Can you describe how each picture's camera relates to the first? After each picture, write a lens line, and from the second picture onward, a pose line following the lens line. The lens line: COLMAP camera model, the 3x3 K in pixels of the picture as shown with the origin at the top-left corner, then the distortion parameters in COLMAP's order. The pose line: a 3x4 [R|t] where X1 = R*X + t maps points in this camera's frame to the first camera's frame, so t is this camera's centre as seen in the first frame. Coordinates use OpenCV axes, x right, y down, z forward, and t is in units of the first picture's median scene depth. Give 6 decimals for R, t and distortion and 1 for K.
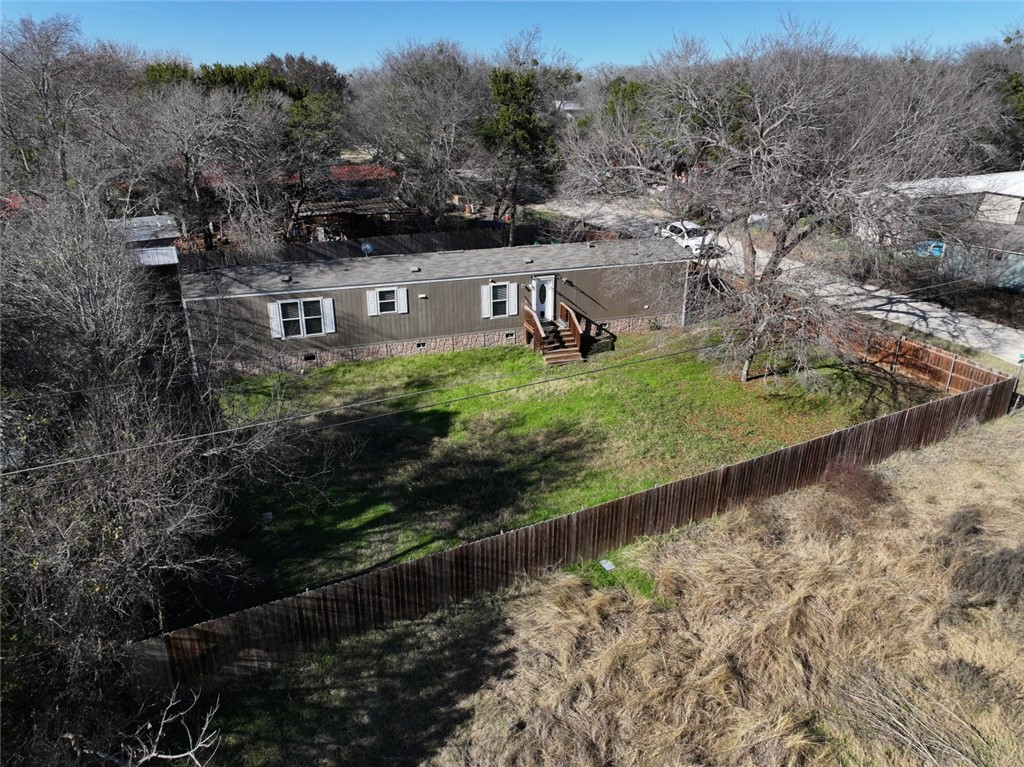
lens RADIAL K [[724.6, 0, 516.6], [0, 724.6, 379.6], [0, 0, 1]] dist [0.000241, 0.009484]
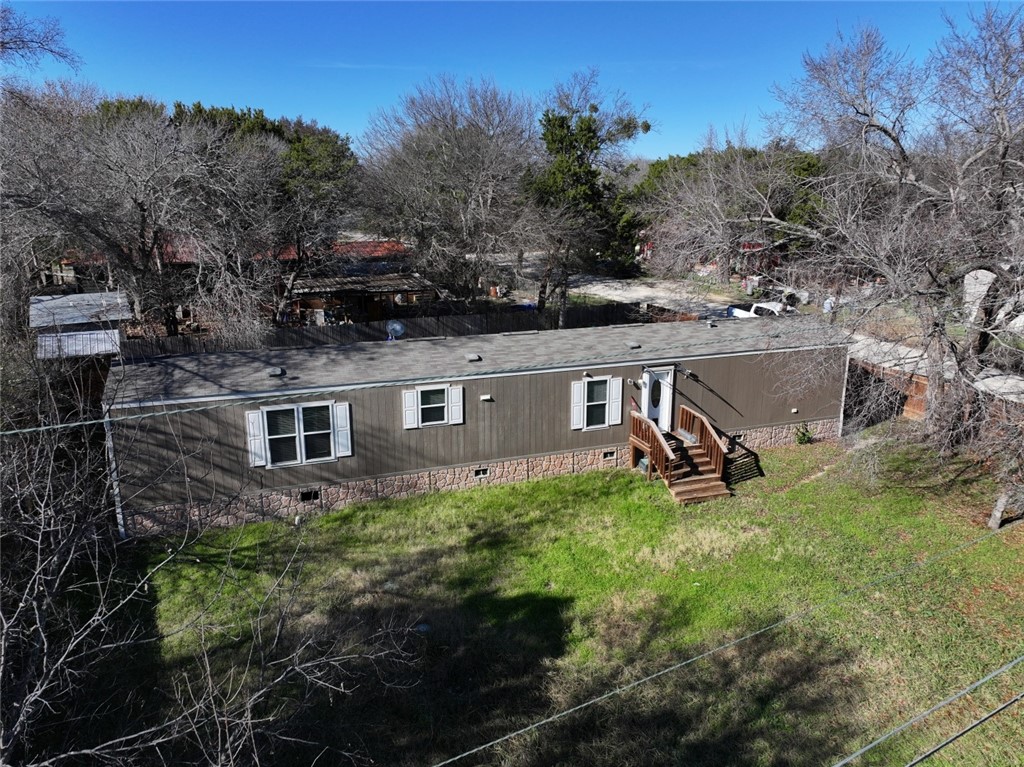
lens RADIAL K [[724.6, 0, 515.6], [0, 724.6, 376.1], [0, 0, 1]] dist [0.000241, 0.009484]
pose [[0.999701, -0.005419, 0.023854, -0.120015], [0.008665, 0.990374, -0.138145, -0.044676], [-0.022876, 0.138311, 0.990125, 0.354866]]
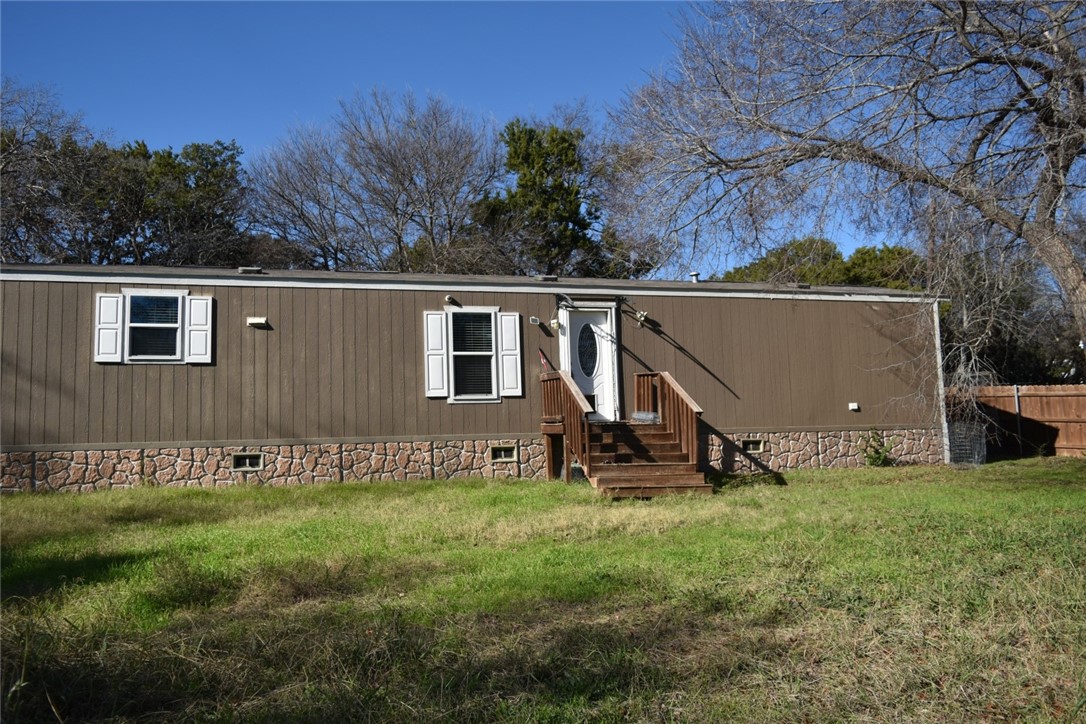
lens RADIAL K [[843.3, 0, 537.9], [0, 843.3, 363.6], [0, 0, 1]] dist [-0.024241, 0.005164]
pose [[0.997518, -0.037586, -0.059535, 0.038627], [0.006447, 0.890790, -0.454370, 0.101669], [0.070111, 0.452859, 0.888821, 0.643002]]
